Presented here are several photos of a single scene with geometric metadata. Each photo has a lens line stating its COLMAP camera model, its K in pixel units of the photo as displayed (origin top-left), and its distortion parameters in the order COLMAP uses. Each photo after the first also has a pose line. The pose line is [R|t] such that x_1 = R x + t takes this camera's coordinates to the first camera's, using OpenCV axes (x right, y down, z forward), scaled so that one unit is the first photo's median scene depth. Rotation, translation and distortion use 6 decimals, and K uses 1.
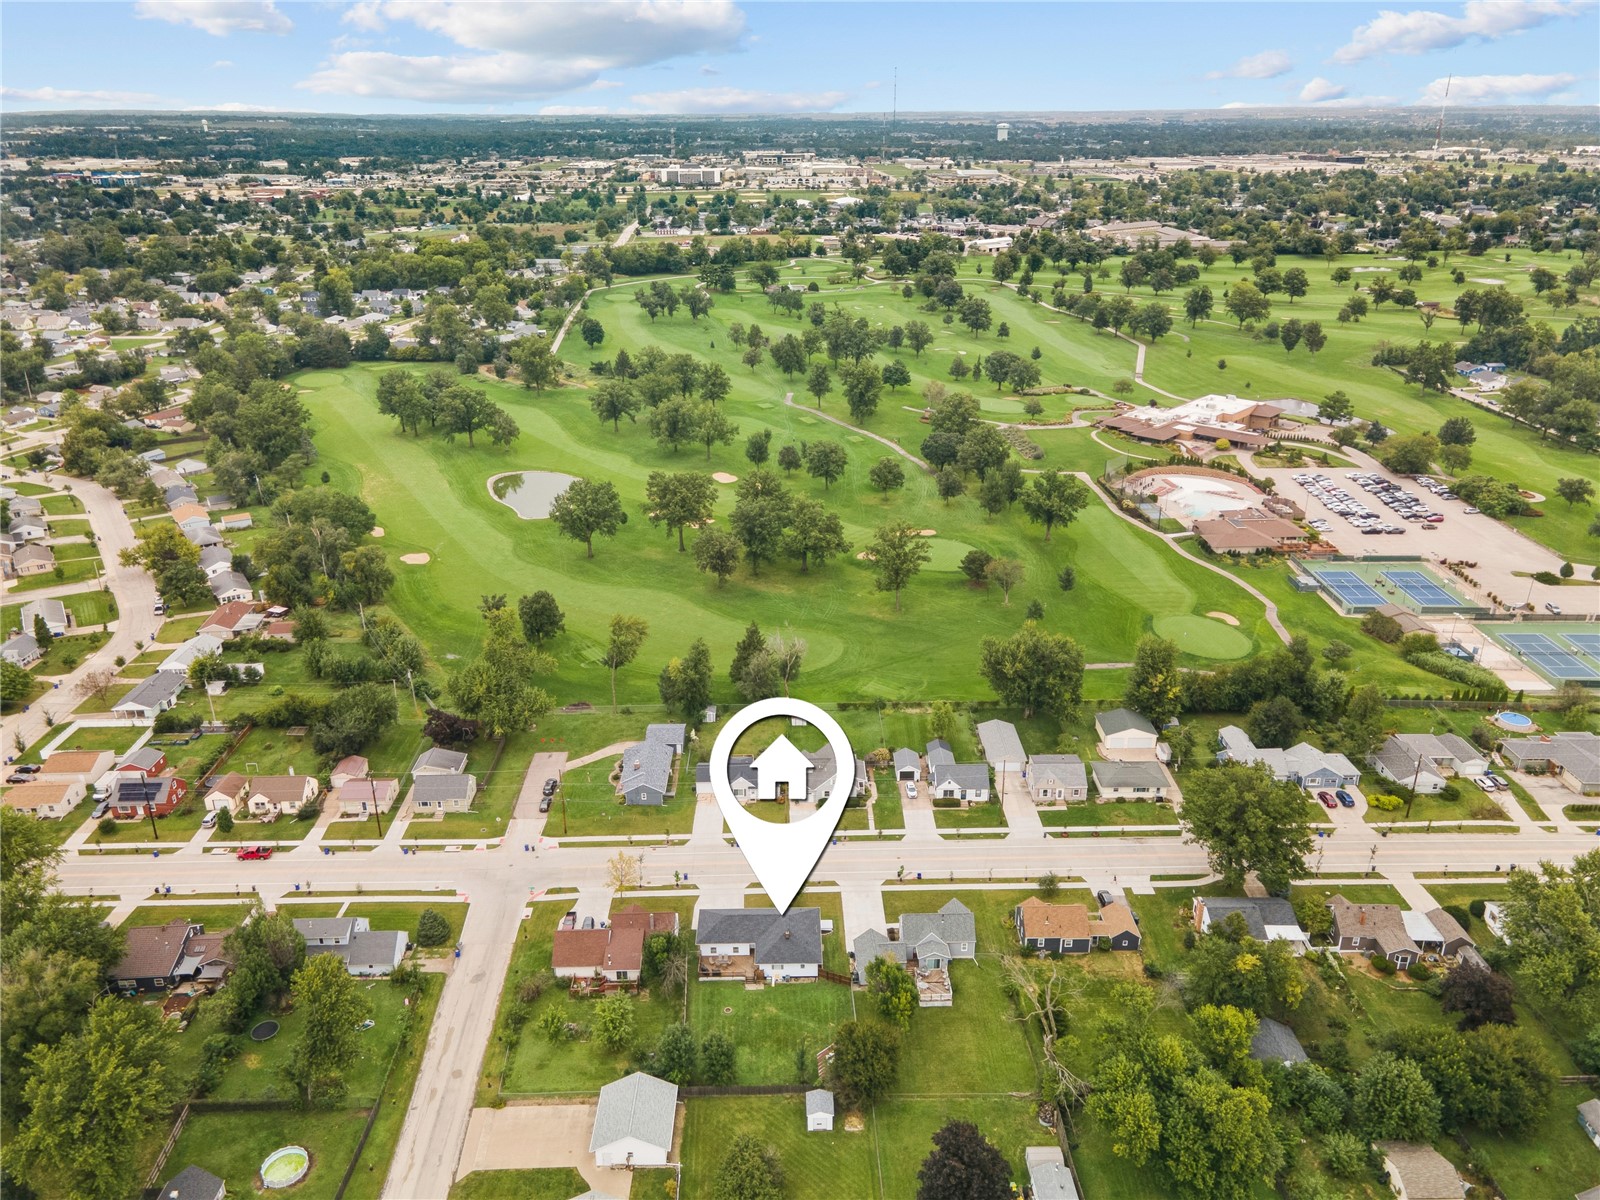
lens RADIAL K [[1155.3, 0, 800.0], [0, 1155.3, 600.0], [0, 0, 1]] dist [0.045723, -0.001761]
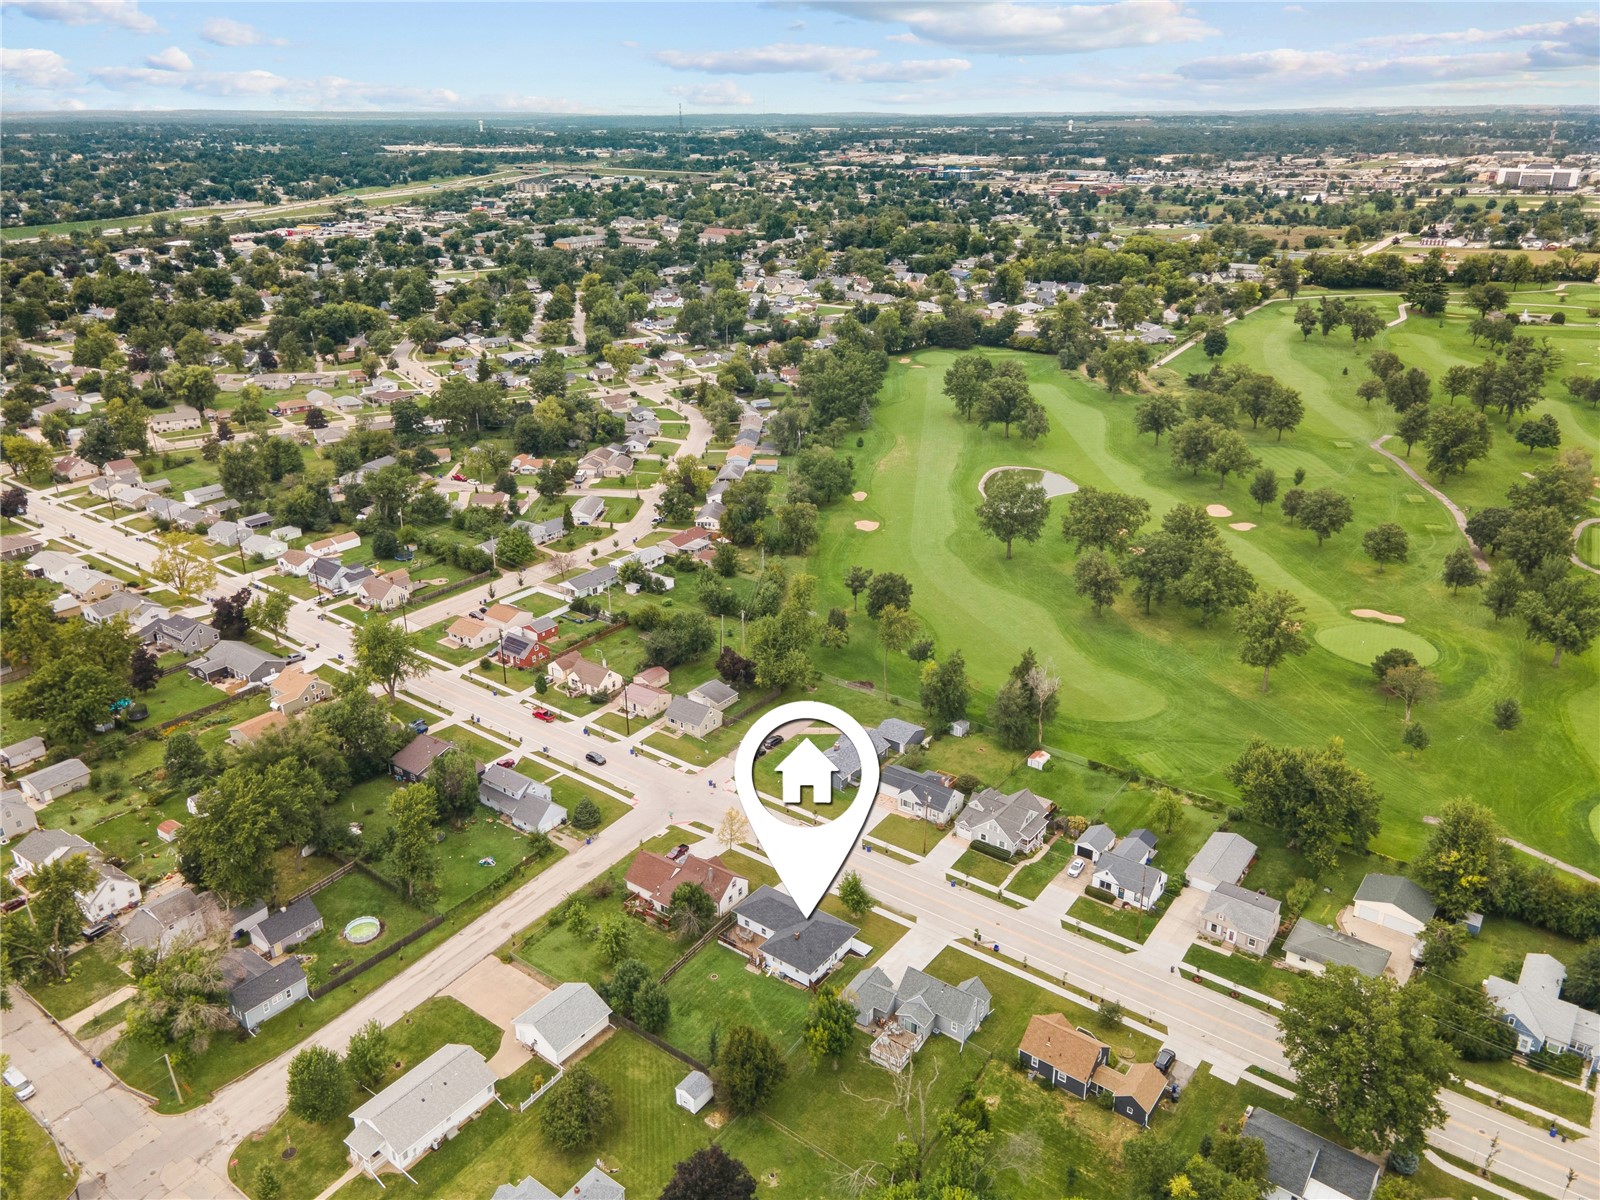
lens RADIAL K [[1163.1, 0, 800.0], [0, 1163.1, 600.0], [0, 0, 1]] dist [0.036883, 0.008123]
pose [[0.794785, 0.237781, -0.558370, 0.365801], [-0.237514, 0.968533, 0.074370, -0.051242], [0.558484, 0.073512, 0.826252, 0.110543]]
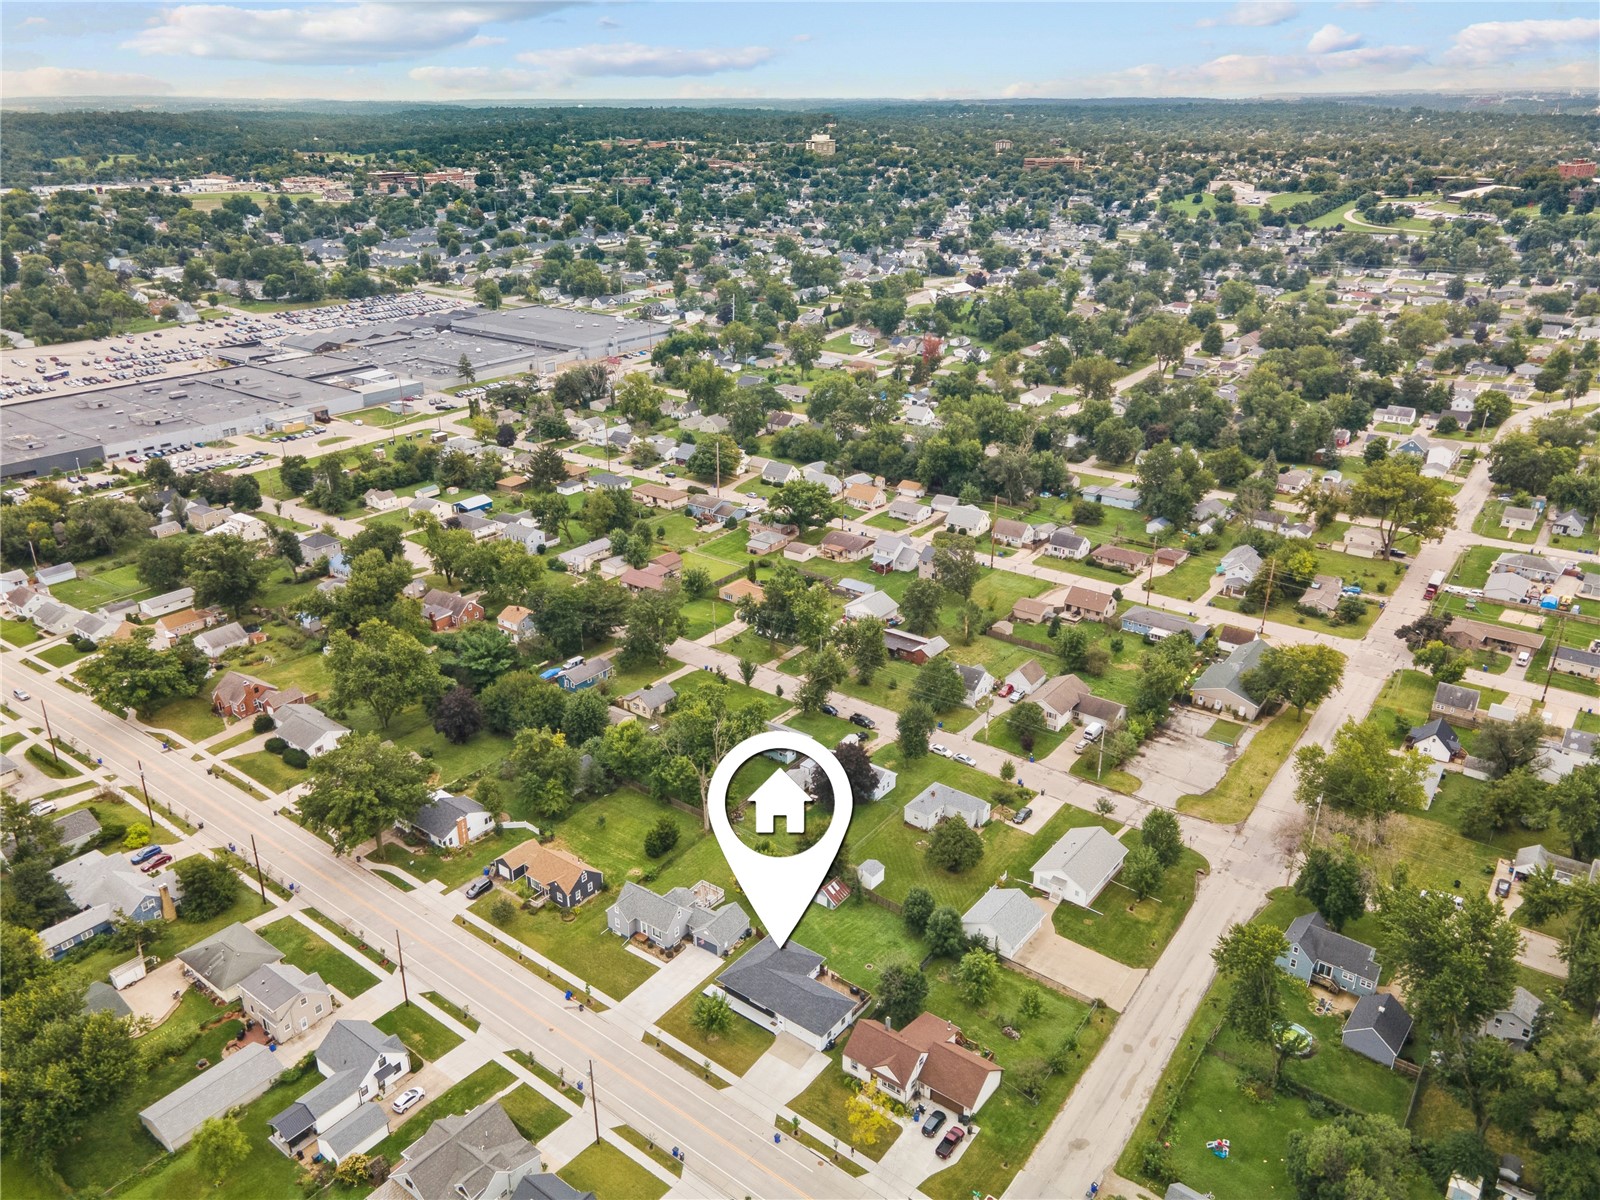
lens RADIAL K [[1155.3, 0, 800.0], [0, 1155.3, 600.0], [0, 0, 1]] dist [0.045723, -0.001761]
pose [[-0.787970, -0.235168, 0.569034, -0.381645], [0.249436, 0.723026, 0.644216, -0.409209], [-0.562926, 0.649560, -0.511064, 0.987121]]
